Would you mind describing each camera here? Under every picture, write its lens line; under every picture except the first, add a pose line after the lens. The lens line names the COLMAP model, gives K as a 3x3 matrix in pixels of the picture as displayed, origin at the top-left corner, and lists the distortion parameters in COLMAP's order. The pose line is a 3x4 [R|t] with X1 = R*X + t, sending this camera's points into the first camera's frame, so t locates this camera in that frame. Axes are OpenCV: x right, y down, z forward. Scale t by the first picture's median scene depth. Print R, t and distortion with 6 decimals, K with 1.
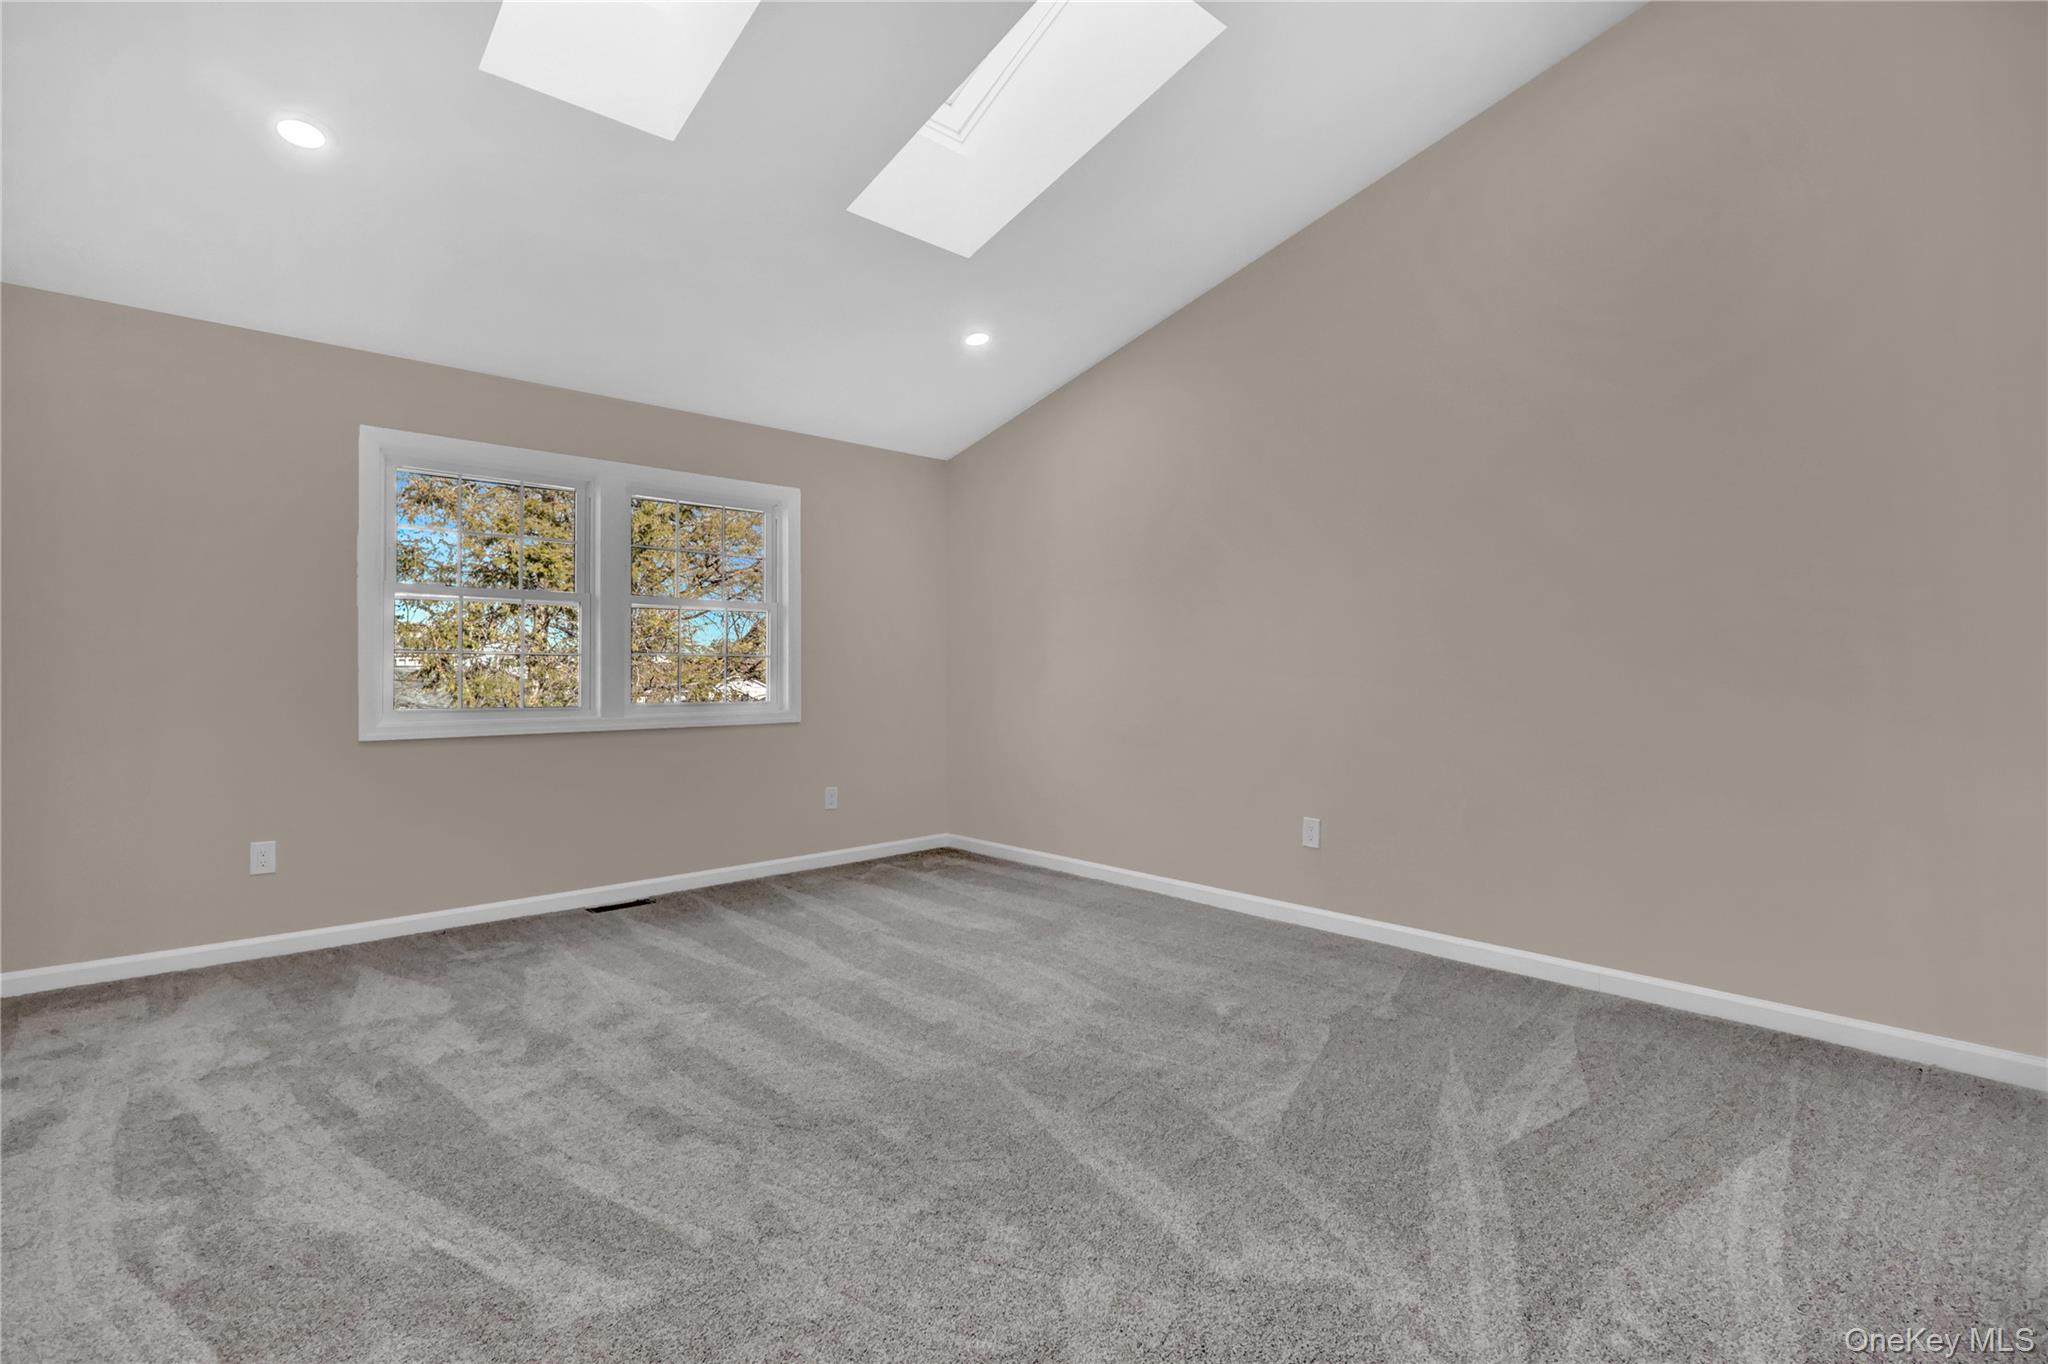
lens RADIAL K [[967.5, 0, 1024.0], [0, 967.5, 682.0], [0, 0, 1]] dist [-0.001551, 0.000709]
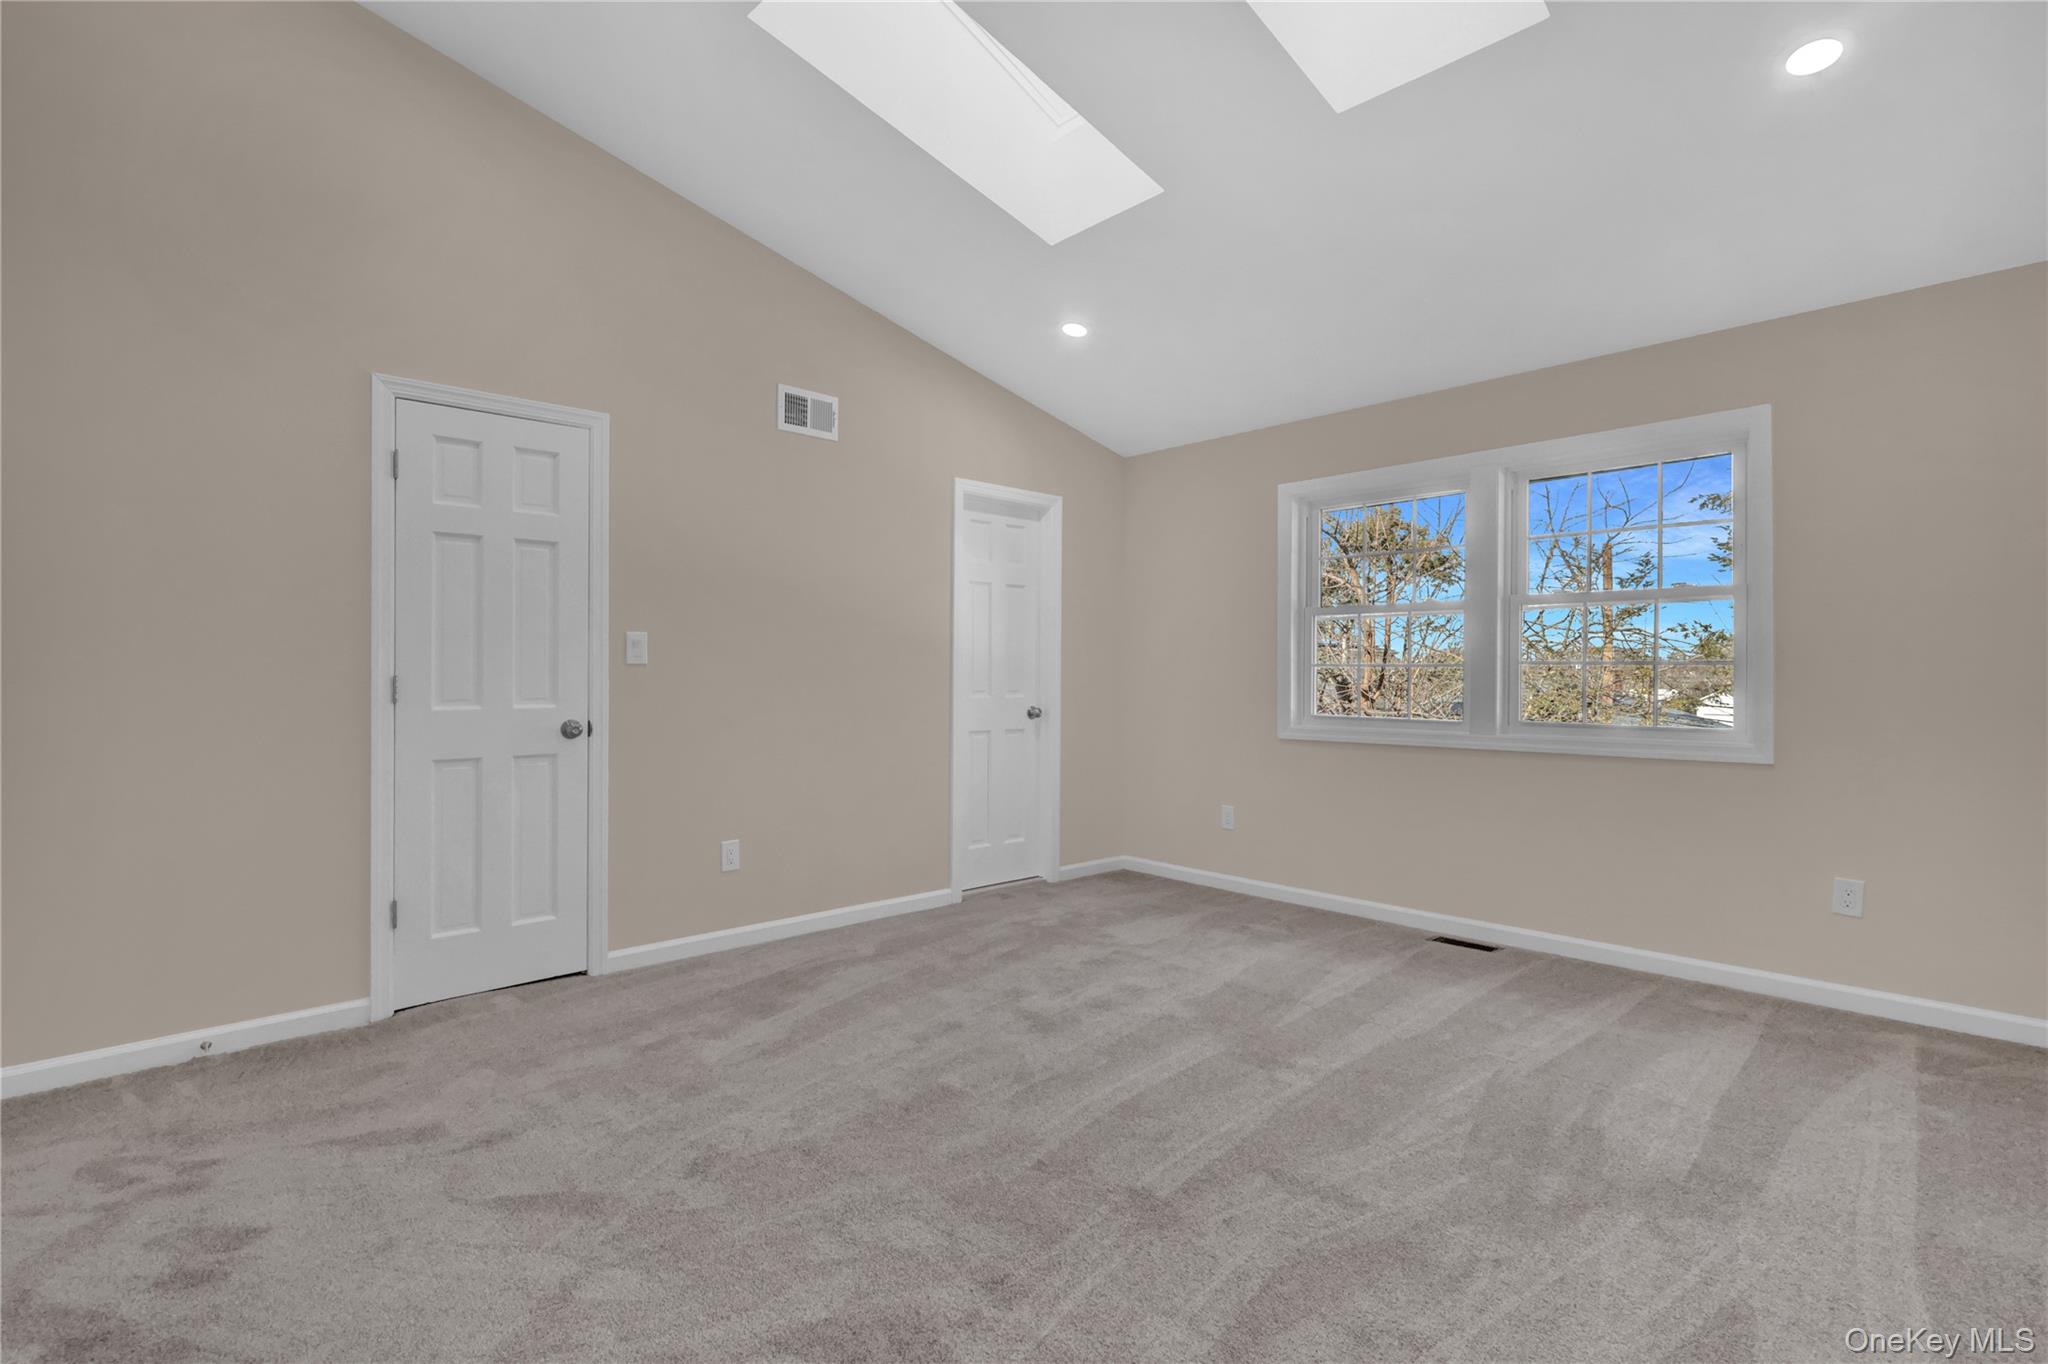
lens RADIAL K [[967.5, 0, 1024.0], [0, 967.5, 682.0], [0, 0, 1]] dist [-0.001551, 0.000709]
pose [[0.005302, 0.011052, -0.999925, 0.774950], [-0.014626, 0.999833, 0.010974, -0.027209], [0.999879, 0.014567, 0.005463, 0.925869]]
